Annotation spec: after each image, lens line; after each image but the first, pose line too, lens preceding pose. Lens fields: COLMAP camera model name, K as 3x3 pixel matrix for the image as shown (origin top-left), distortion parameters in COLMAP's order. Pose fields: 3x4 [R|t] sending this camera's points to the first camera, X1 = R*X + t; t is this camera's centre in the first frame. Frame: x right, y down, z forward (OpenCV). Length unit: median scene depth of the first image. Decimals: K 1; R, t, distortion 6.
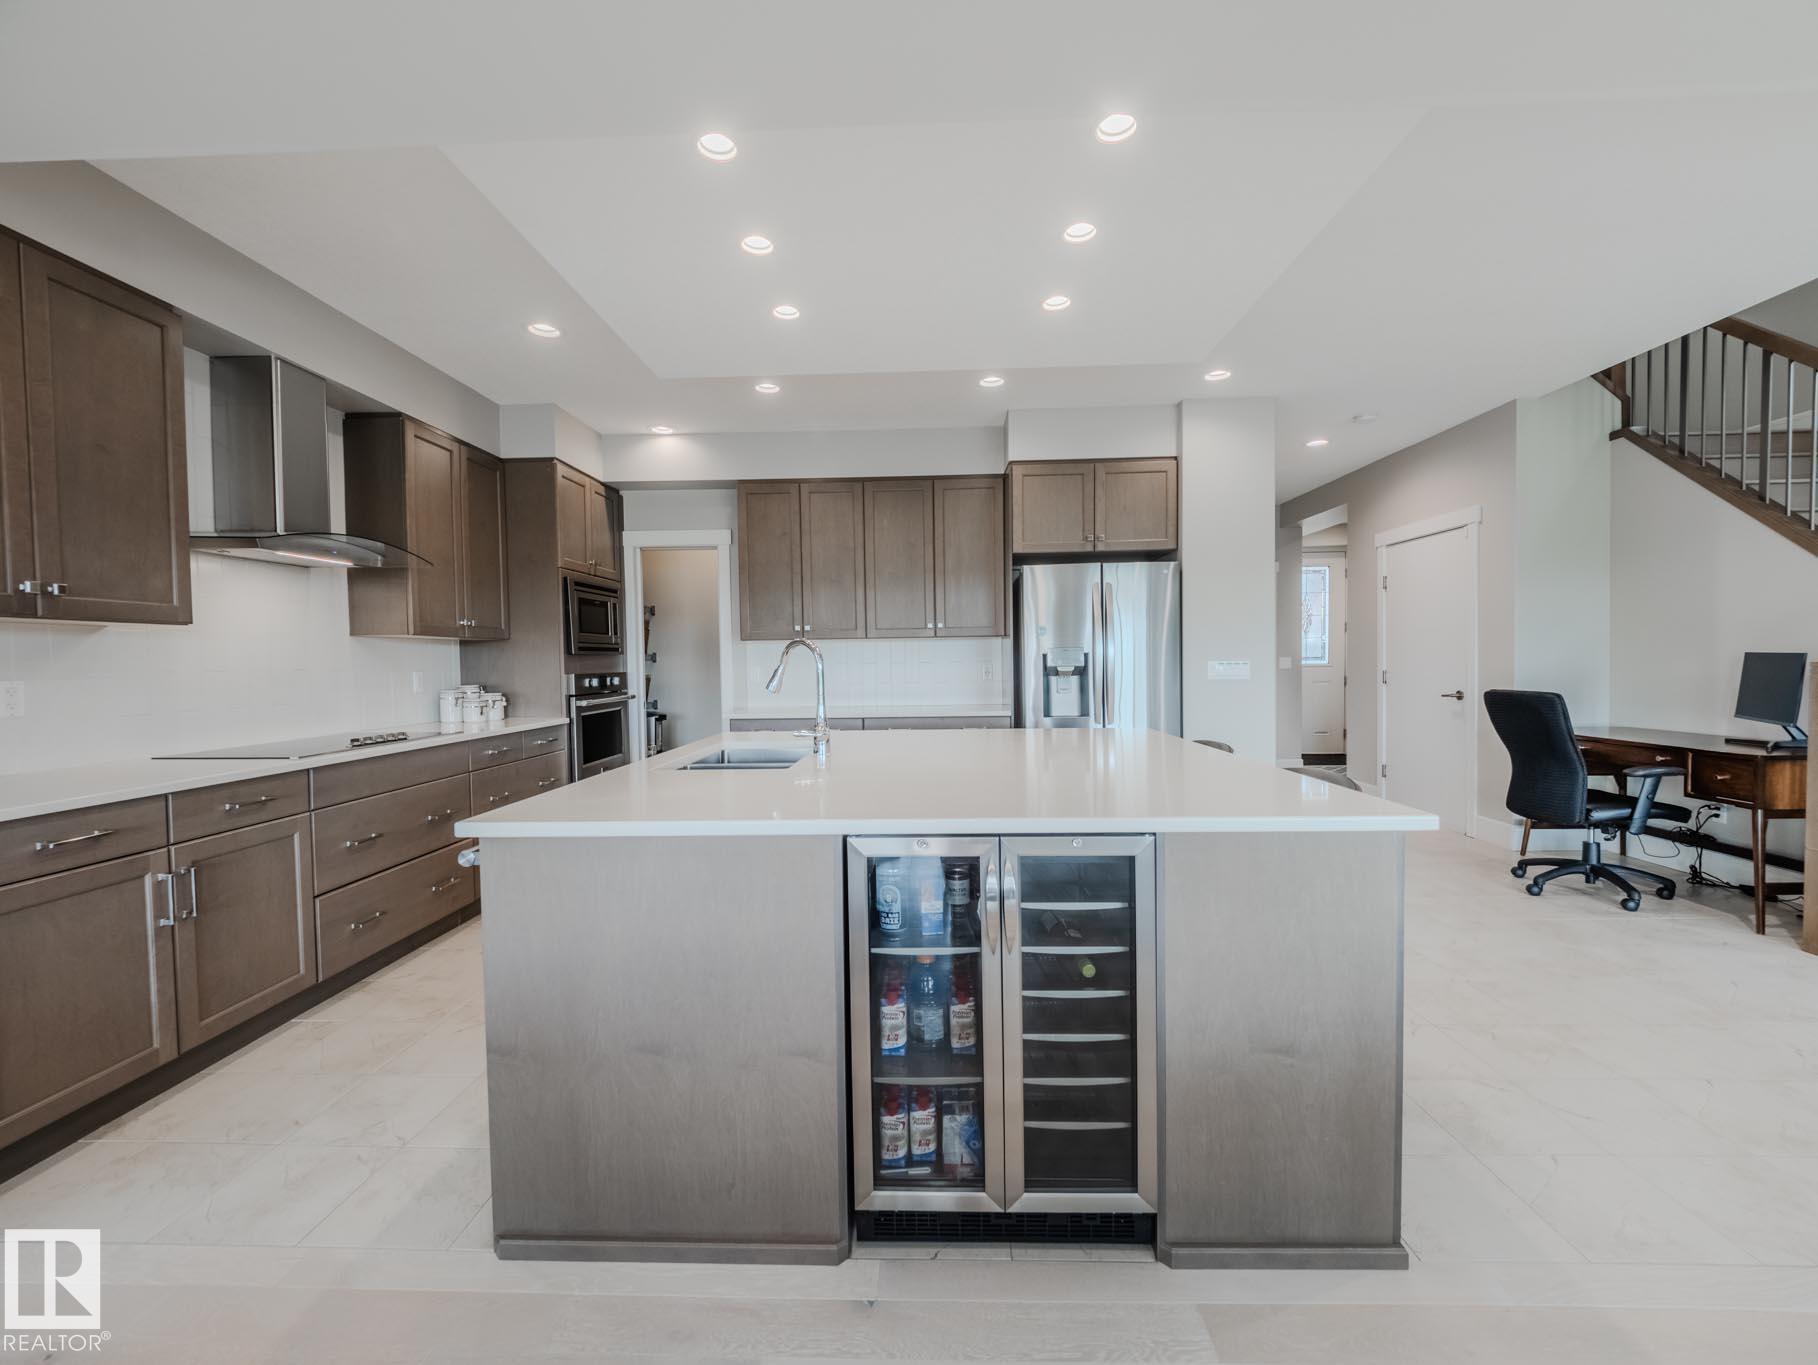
lens RADIAL K [[758.5, 0, 903.5], [0, 758.5, 694.5], [0, 0, 1]] dist [0.001597, -0.001332]
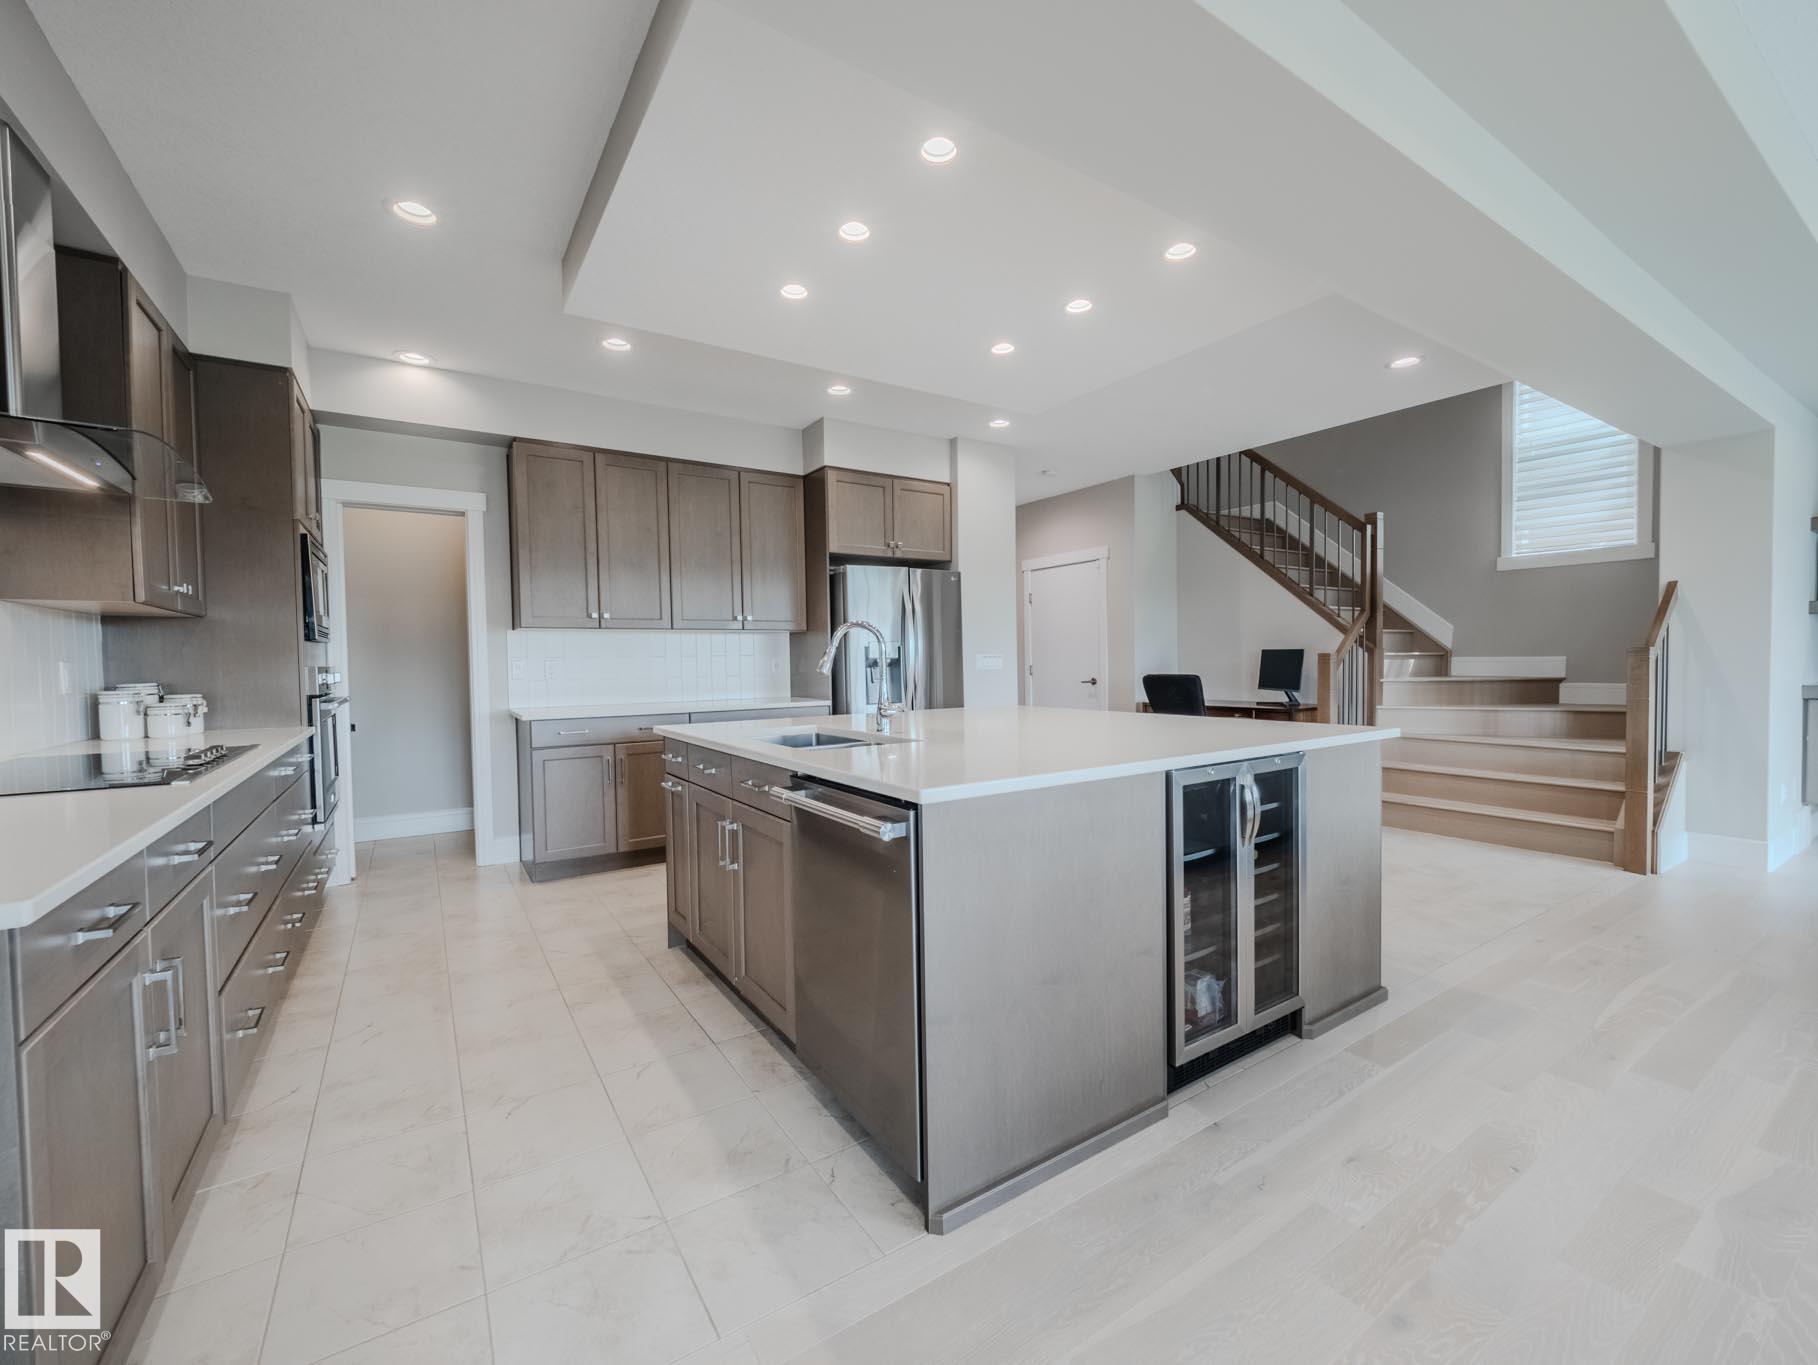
lens RADIAL K [[758.5, 0, 906.0], [0, 758.5, 689.4], [0, 0, 1]] dist [0.001597, -0.001332]
pose [[0.816839, -0.020099, 0.576516, -0.396244], [0.028924, 0.999563, -0.006134, 0.015989], [-0.576141, 0.021686, 0.817063, 0.074316]]
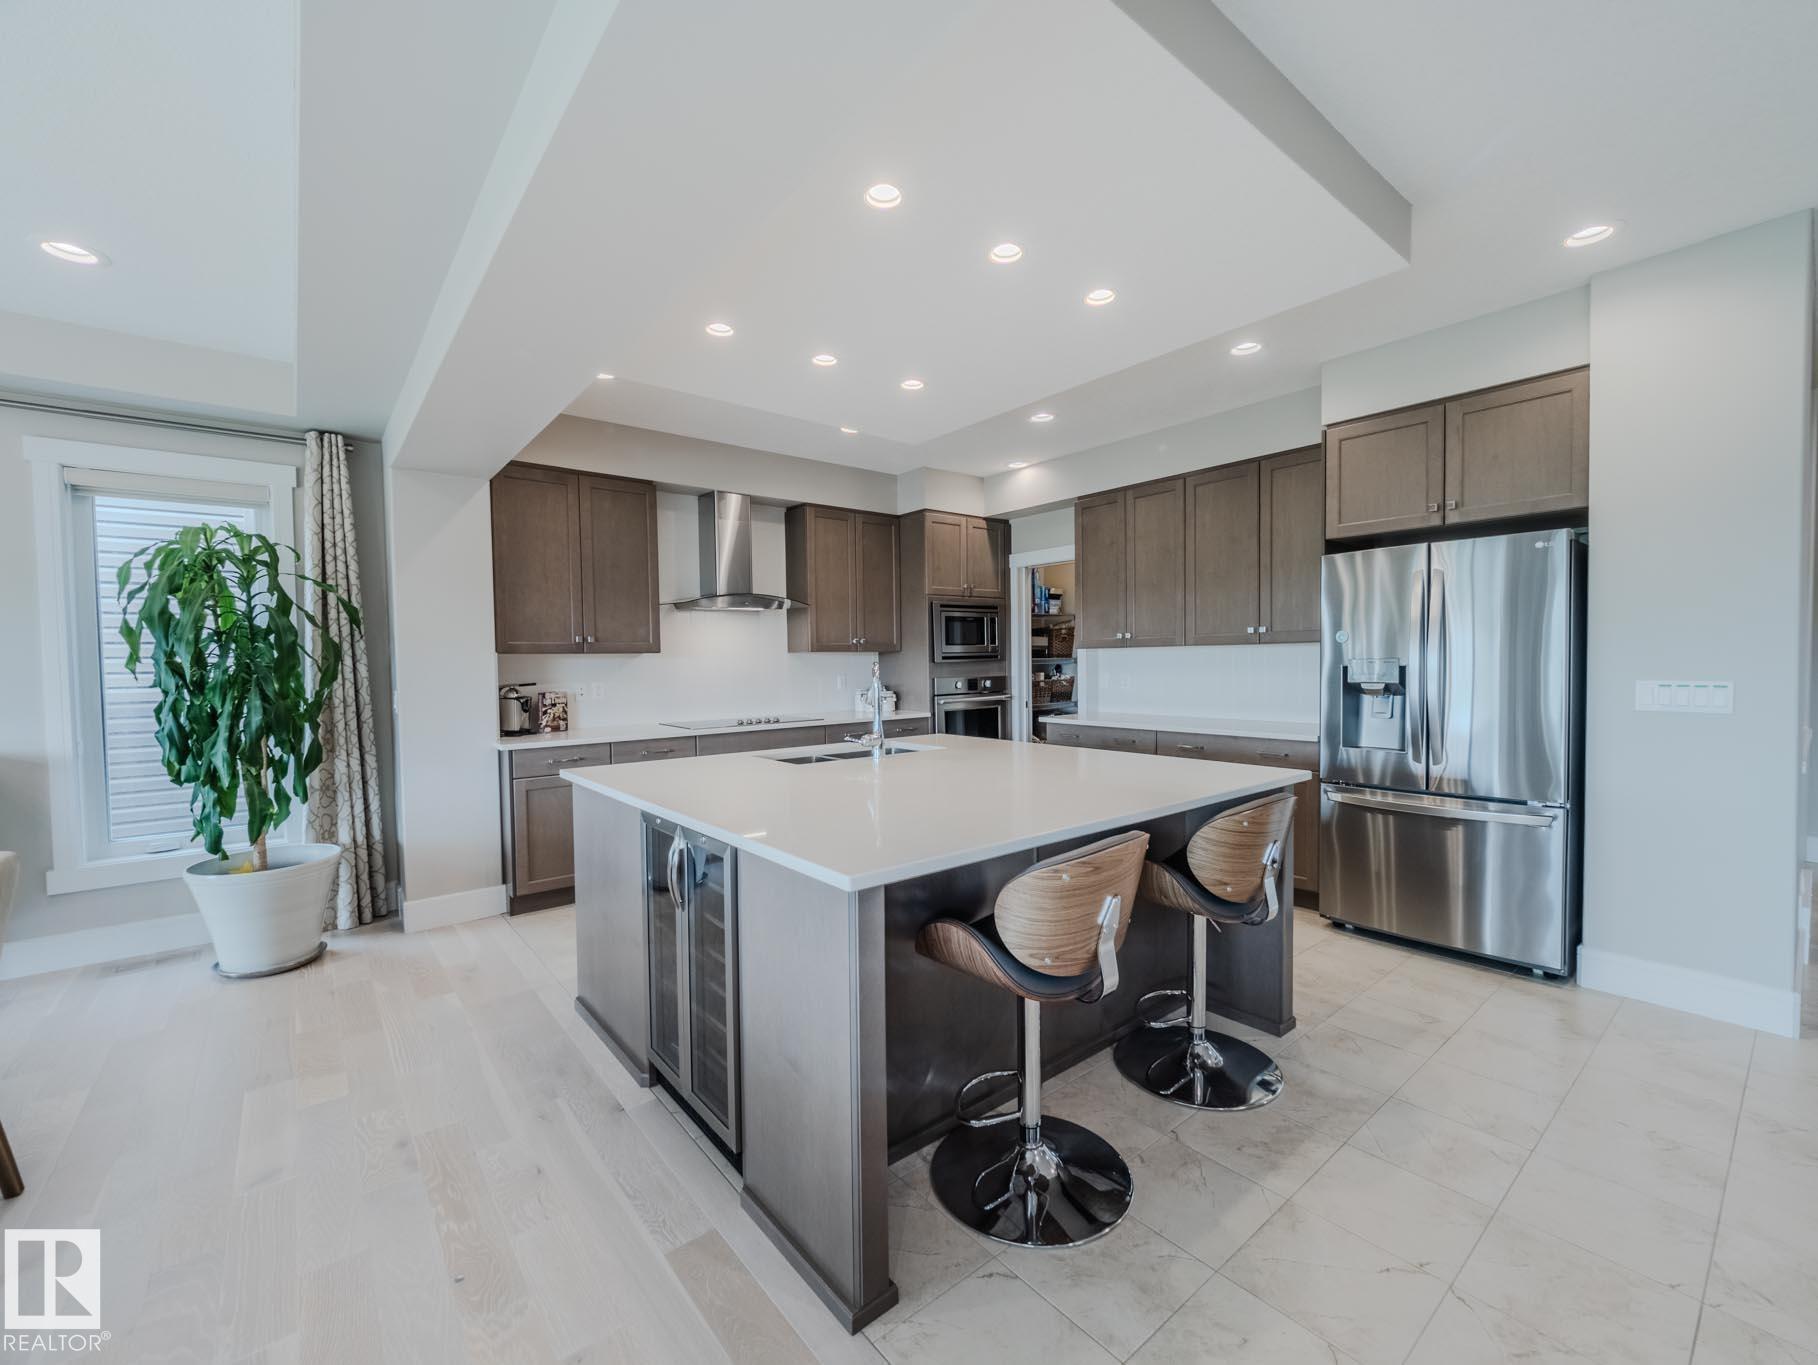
lens RADIAL K [[758.5, 0, 905.1], [0, 758.5, 691.6], [0, 0, 1]] dist [0.001597, -0.001332]
pose [[0.654074, 0.035678, -0.755589, 0.481574], [-0.027090, 0.999351, 0.023738, -0.033118], [0.755946, 0.004942, 0.654616, 0.137753]]
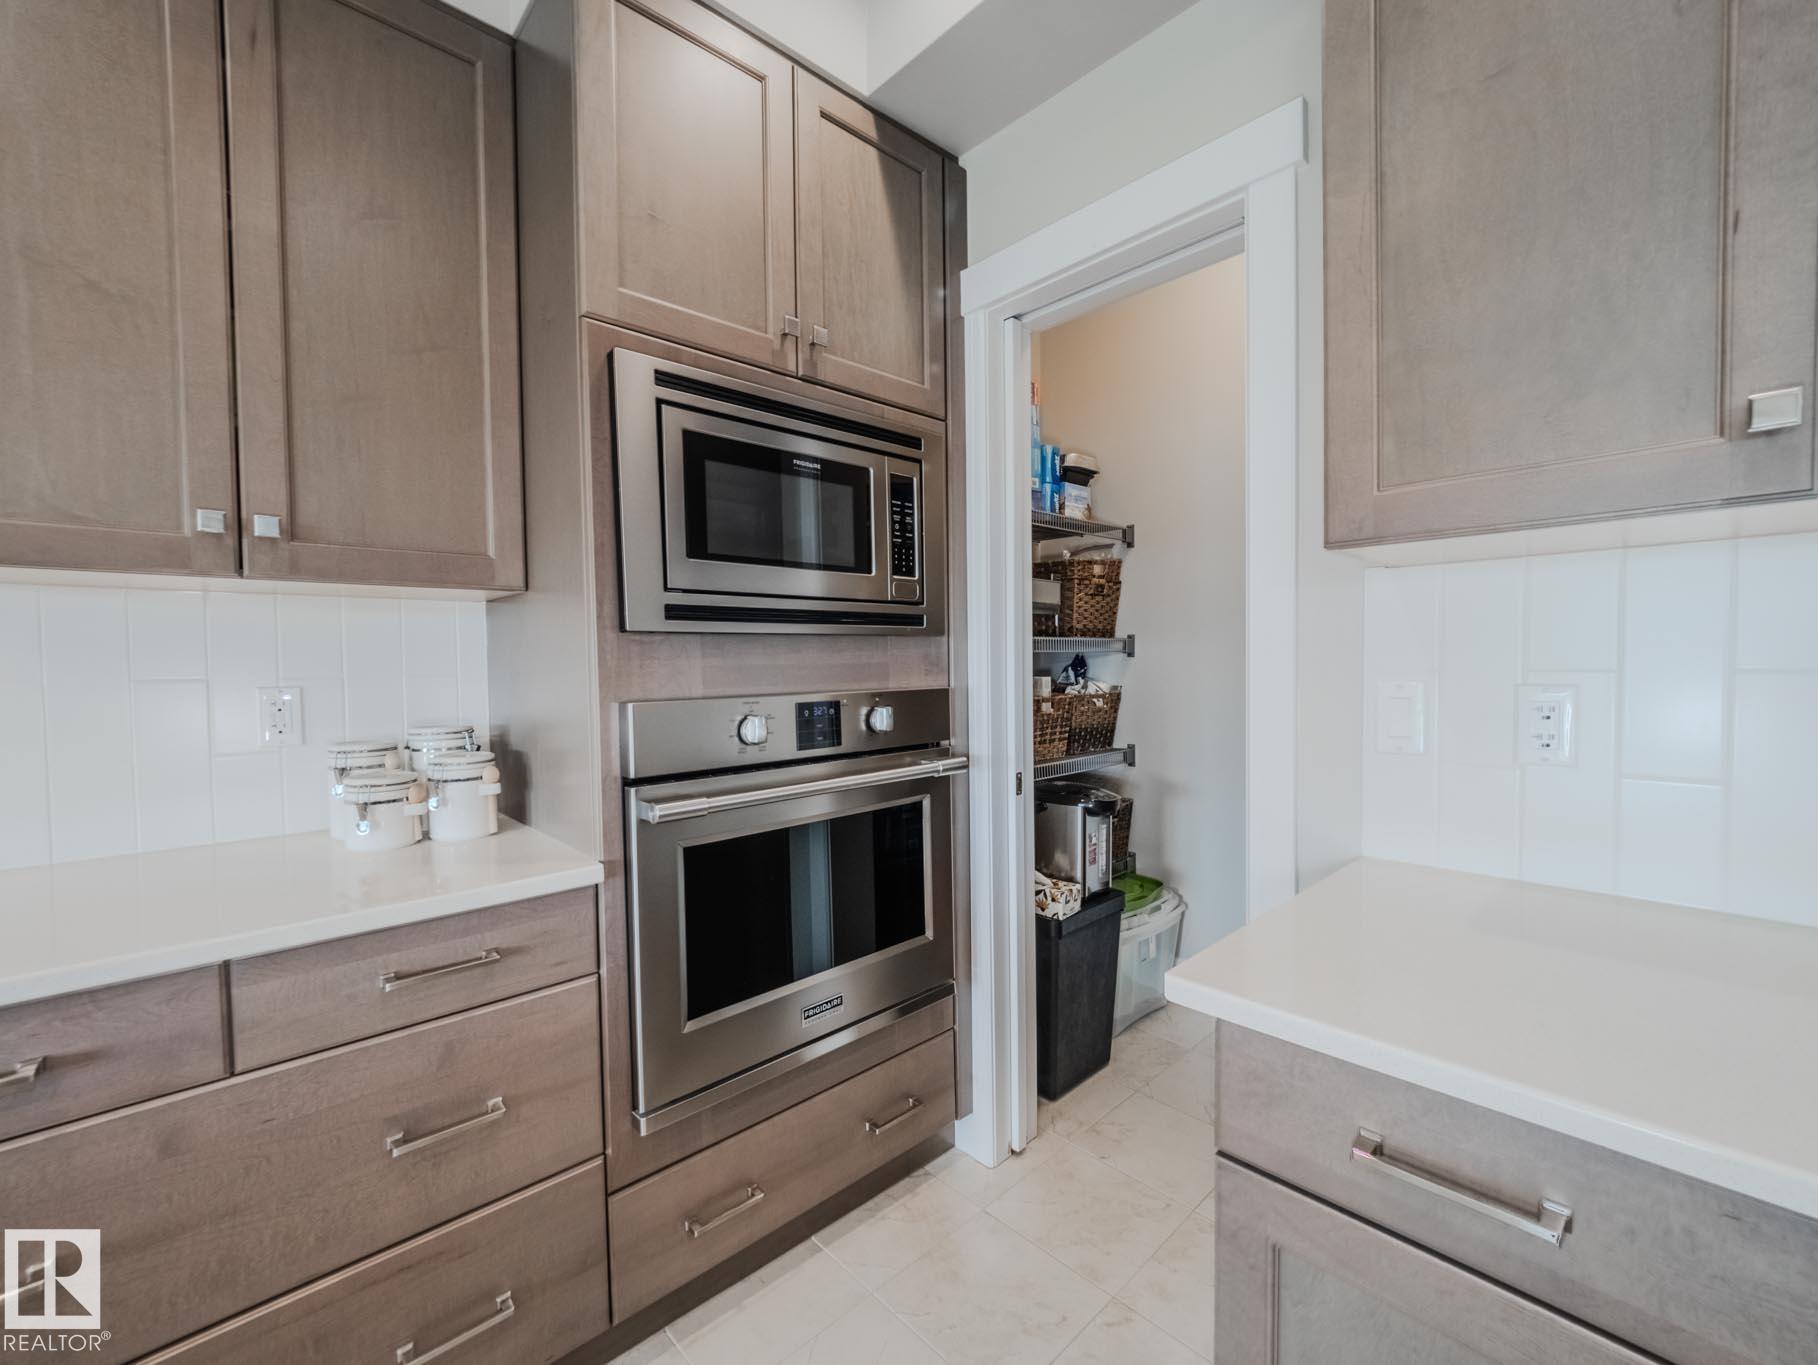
lens RADIAL K [[758.5, 0, 913.2], [0, 758.5, 675.1], [0, 0, 1]] dist [0.001597, -0.001332]
pose [[0.715351, 0.017125, -0.698555, -0.170184], [-0.027537, 0.999614, -0.003693, -0.038651], [0.698222, 0.021877, 0.715547, 0.872662]]
